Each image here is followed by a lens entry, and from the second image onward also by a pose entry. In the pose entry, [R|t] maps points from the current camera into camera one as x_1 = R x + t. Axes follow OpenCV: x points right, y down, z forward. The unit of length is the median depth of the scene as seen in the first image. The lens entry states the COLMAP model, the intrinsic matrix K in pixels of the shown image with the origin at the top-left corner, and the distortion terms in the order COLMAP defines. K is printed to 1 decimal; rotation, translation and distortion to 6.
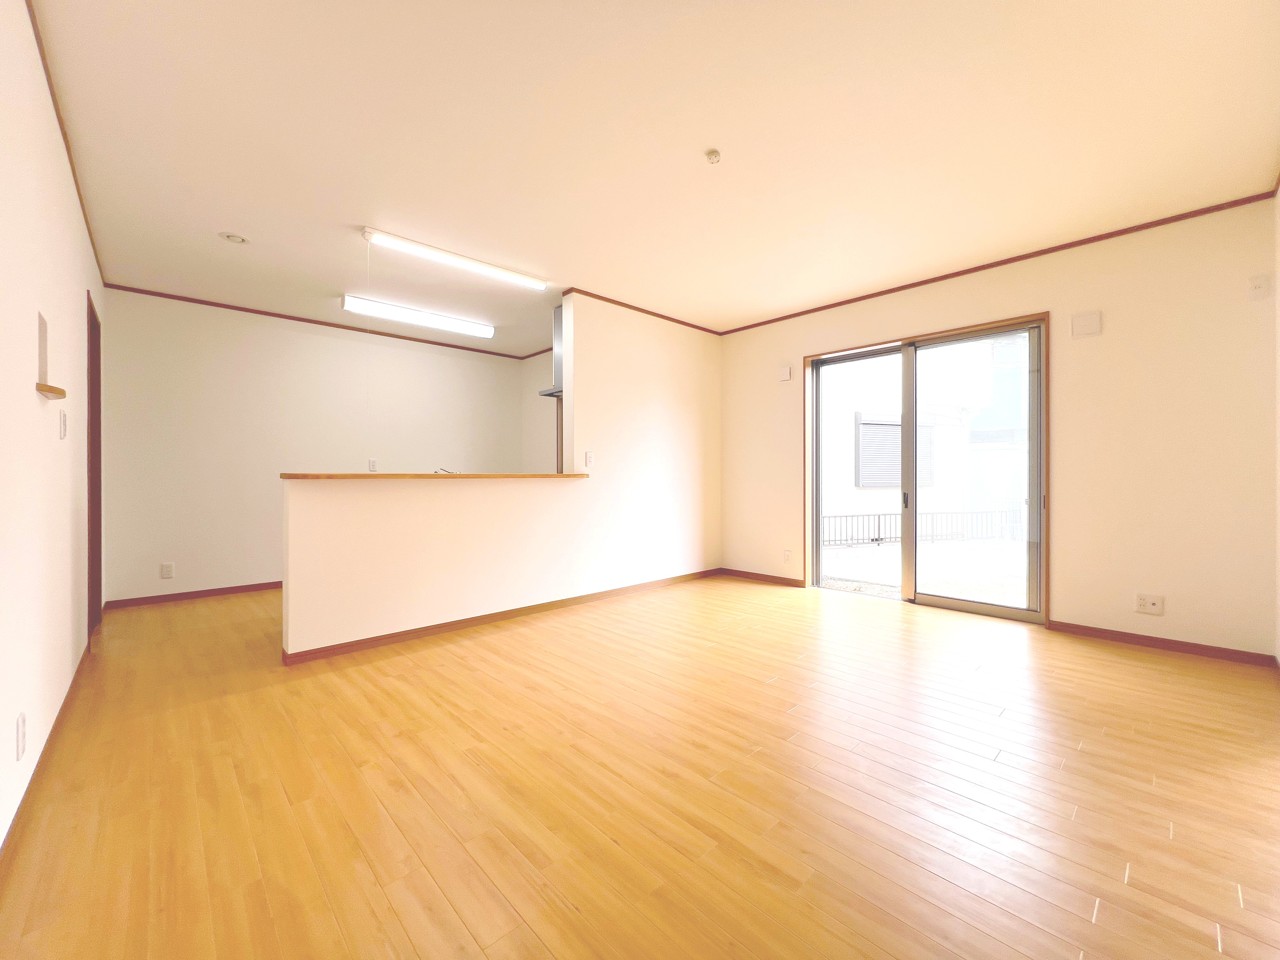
lens RADIAL K [[511.2, 0, 636.2], [0, 511.2, 476.5], [0, 0, 1]] dist [-0.001253, 0.000382]
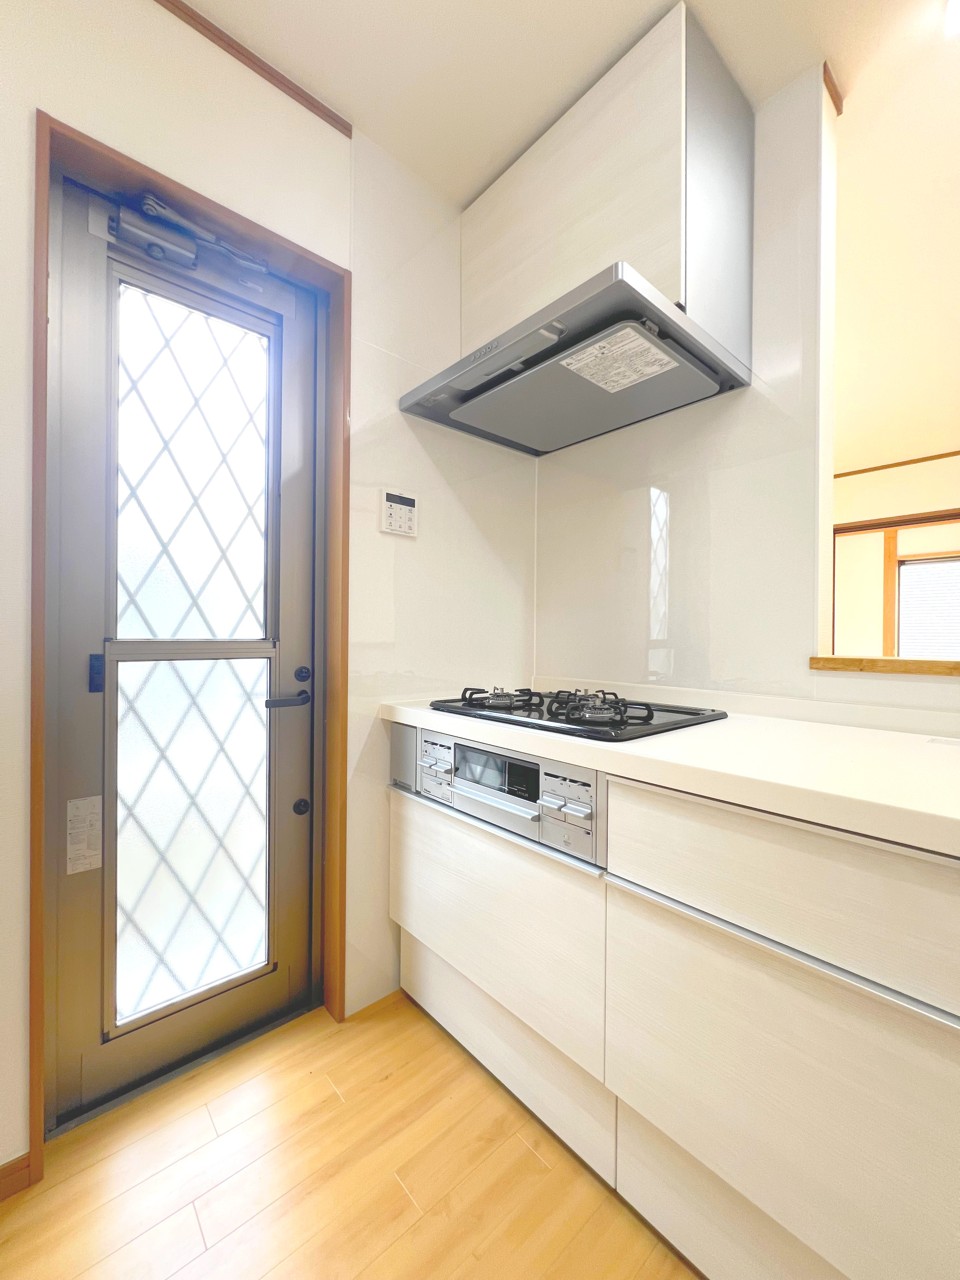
lens RADIAL K [[511.2, 0, 482.7], [0, 511.2, 636.2], [0, 0, 1]] dist [-0.001253, 0.000382]
pose [[0.026857, -0.003918, 0.999632, -0.978387], [-0.004751, 0.999981, 0.004047, -0.046219], [-0.999628, -0.004857, 0.026838, 2.574567]]
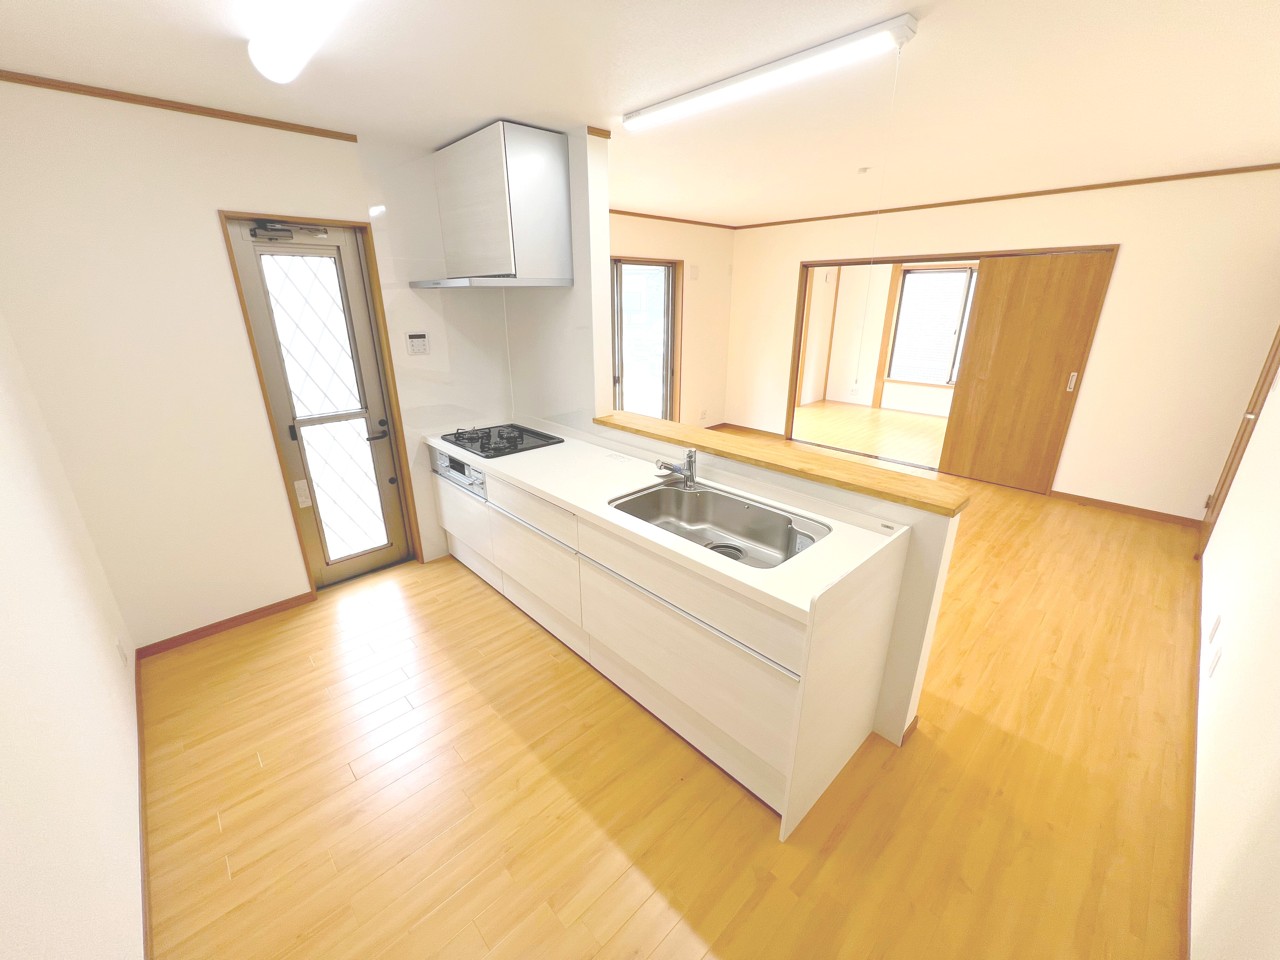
lens RADIAL K [[511.2, 0, 636.2], [0, 511.2, 476.5], [0, 0, 1]] dist [-0.001253, 0.000382]
pose [[-0.003513, -0.331089, 0.943593, -1.851752], [0.008483, 0.943555, 0.331107, -0.366055], [-0.999958, 0.009168, -0.000506, 2.039351]]
